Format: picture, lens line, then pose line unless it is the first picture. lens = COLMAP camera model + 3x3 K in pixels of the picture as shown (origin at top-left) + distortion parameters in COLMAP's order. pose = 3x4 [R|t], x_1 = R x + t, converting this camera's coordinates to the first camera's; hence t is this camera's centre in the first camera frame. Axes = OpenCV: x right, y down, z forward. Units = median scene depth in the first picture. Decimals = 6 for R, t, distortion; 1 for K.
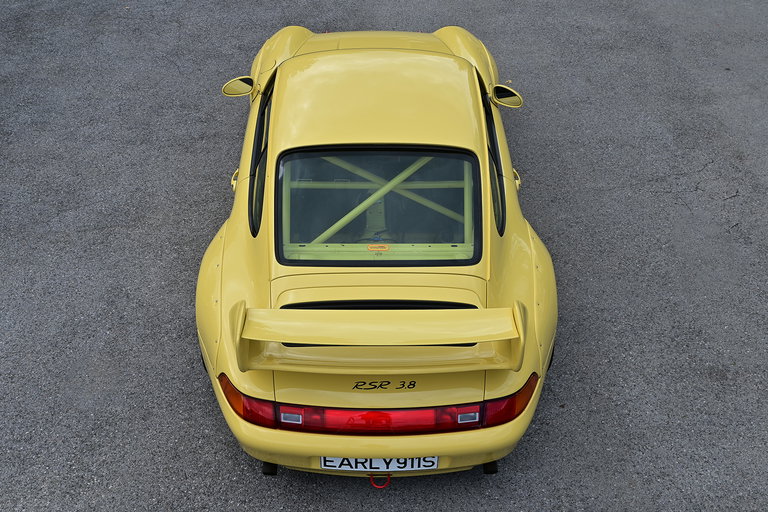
lens RADIAL K [[878.0, 0, 384.0], [0, 878.0, 282.1], [0, 0, 1]] dist [0.005551, -0.007044]
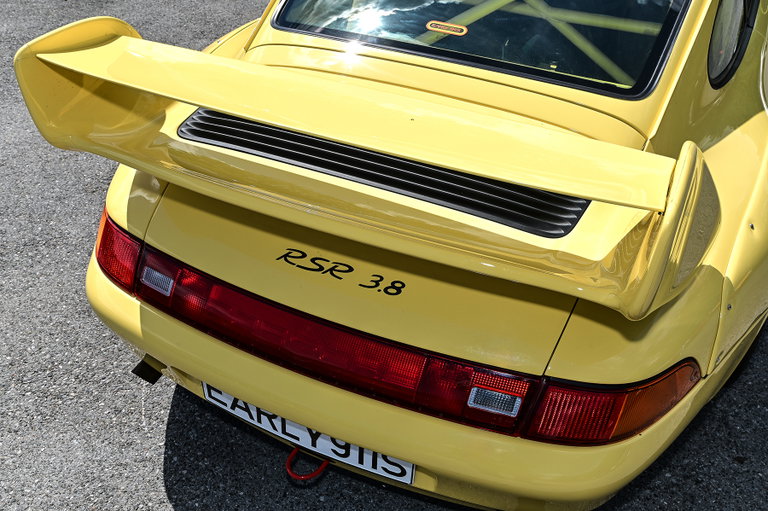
lens RADIAL K [[680.0, 0, 380.4], [0, 680.0, 280.1], [0, 0, 1]] dist [-0.011104, 0.012090]
pose [[0.901789, 0.288715, -0.321590, 0.131304], [-0.286503, 0.956482, 0.055305, 0.093718], [0.323563, 0.042263, 0.945262, 0.655244]]
